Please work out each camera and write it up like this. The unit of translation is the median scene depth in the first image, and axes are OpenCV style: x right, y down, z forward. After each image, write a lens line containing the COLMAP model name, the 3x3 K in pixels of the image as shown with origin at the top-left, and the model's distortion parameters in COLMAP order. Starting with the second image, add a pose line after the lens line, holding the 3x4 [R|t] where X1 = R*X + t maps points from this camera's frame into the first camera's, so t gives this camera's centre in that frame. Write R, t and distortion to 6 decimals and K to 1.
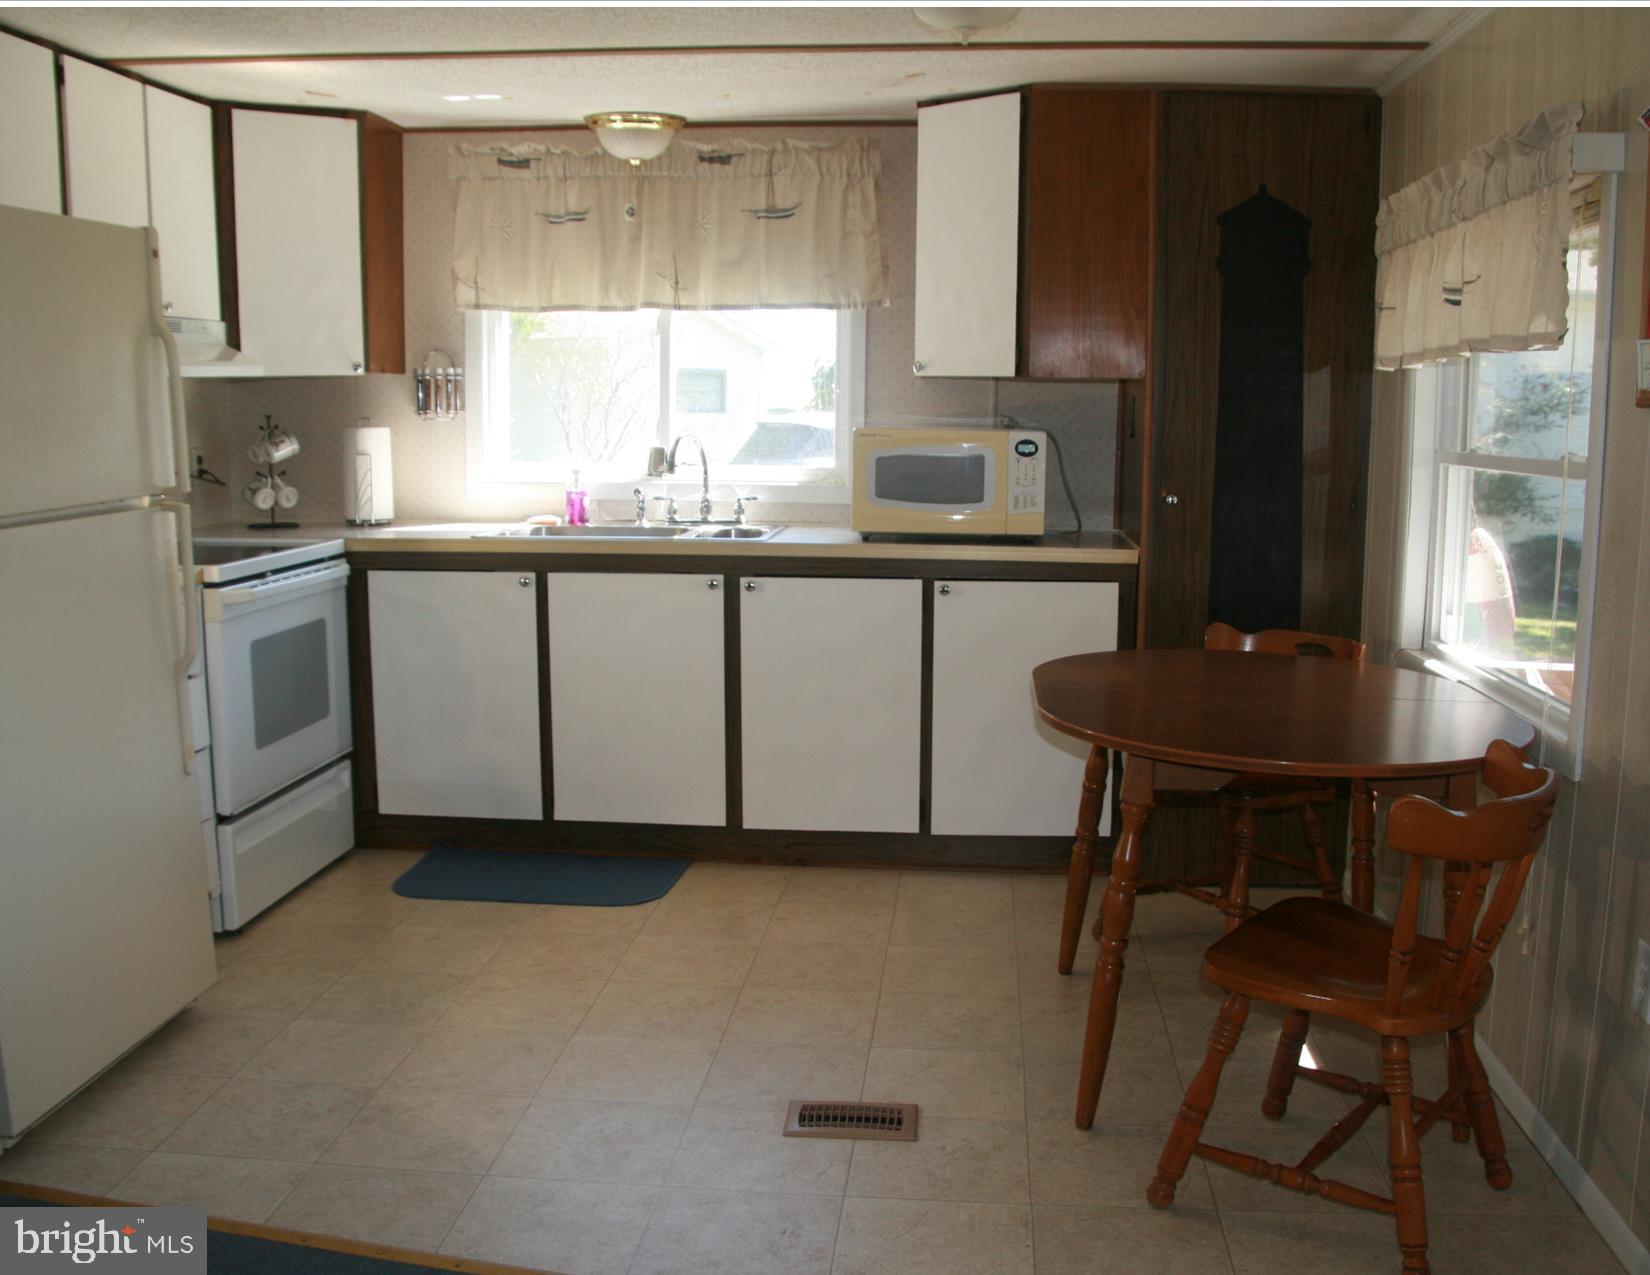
lens RADIAL K [[1573.7, 0, 883.5], [0, 1573.7, 672.5], [0, 0, 1]] dist [-0.184978, 0.155724]
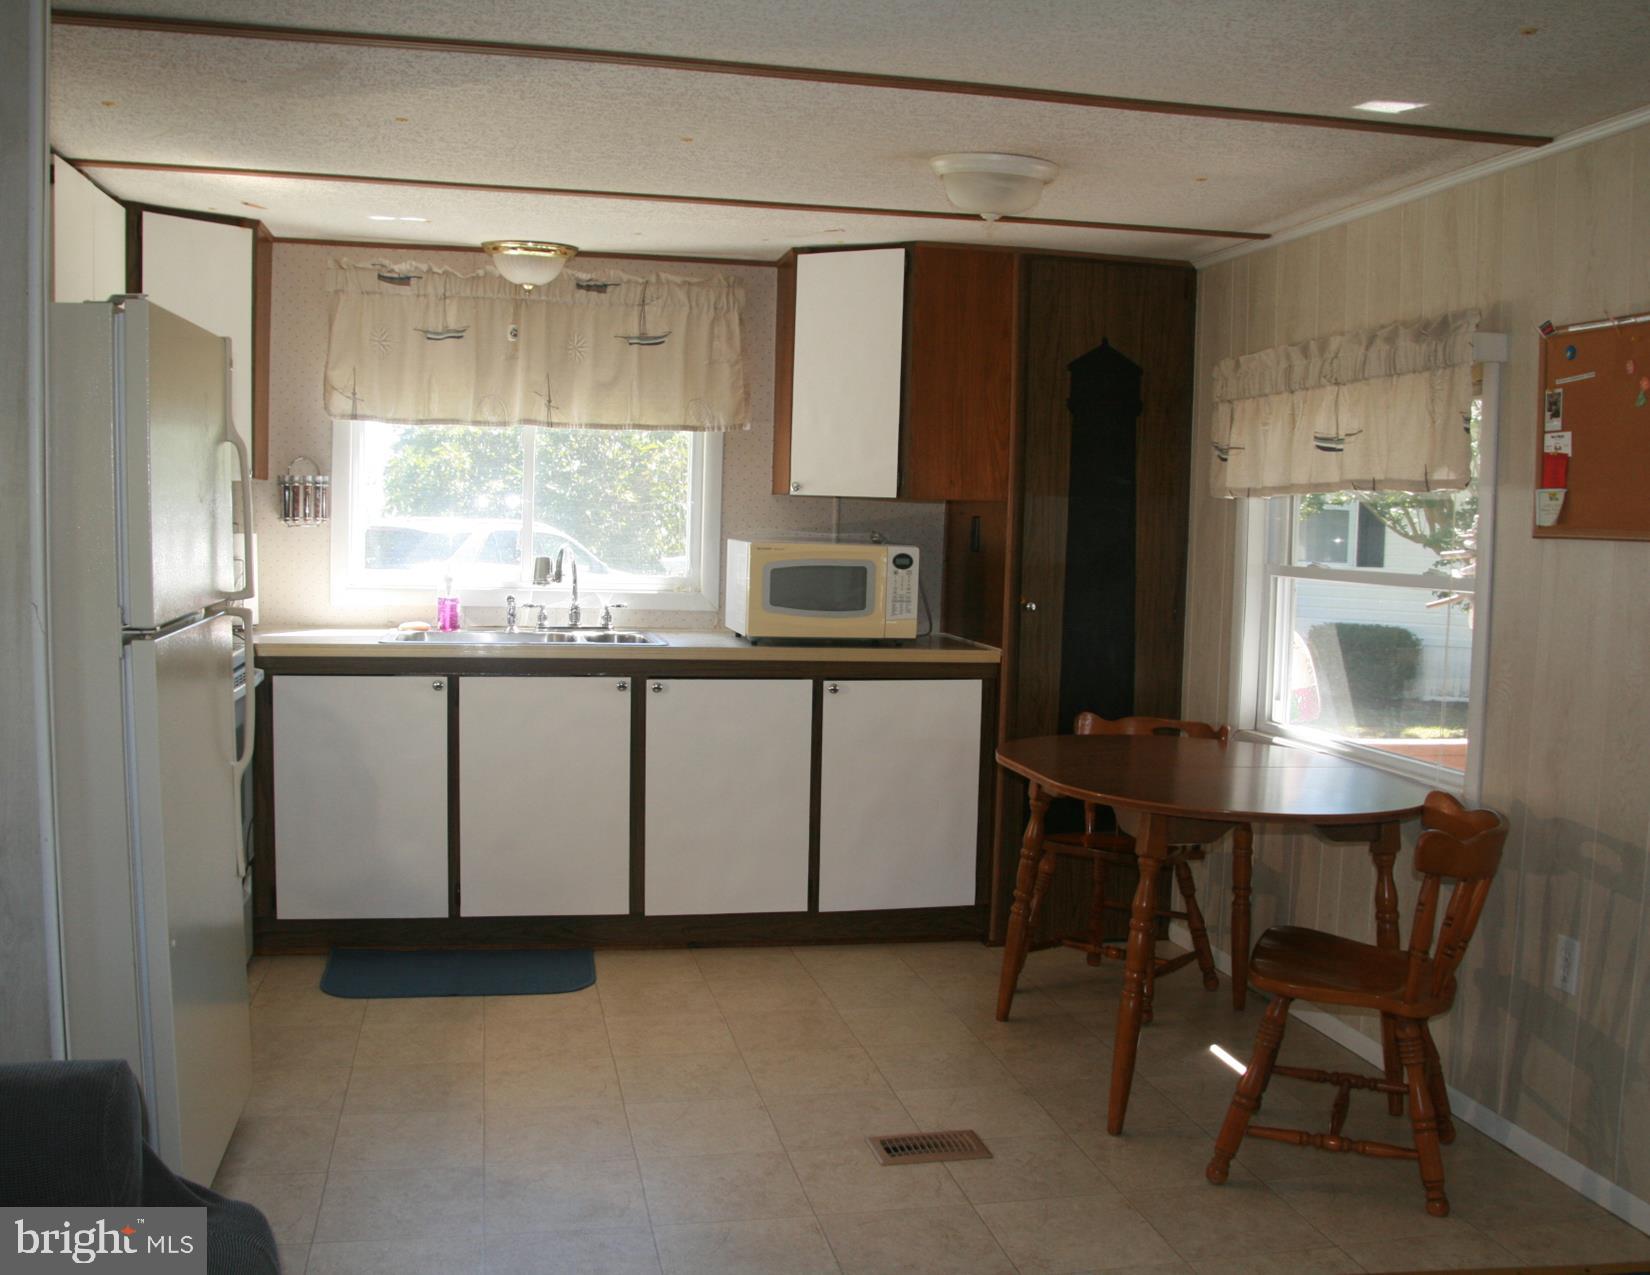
lens RADIAL K [[1573.7, 0, 883.5], [0, 1573.7, 672.5], [0, 0, 1]] dist [-0.184978, 0.155724]
pose [[0.956463, -0.011240, 0.291637, -0.238542], [0.030647, 0.997601, -0.062065, 0.005803], [-0.290239, 0.068301, 0.954514, -0.064727]]
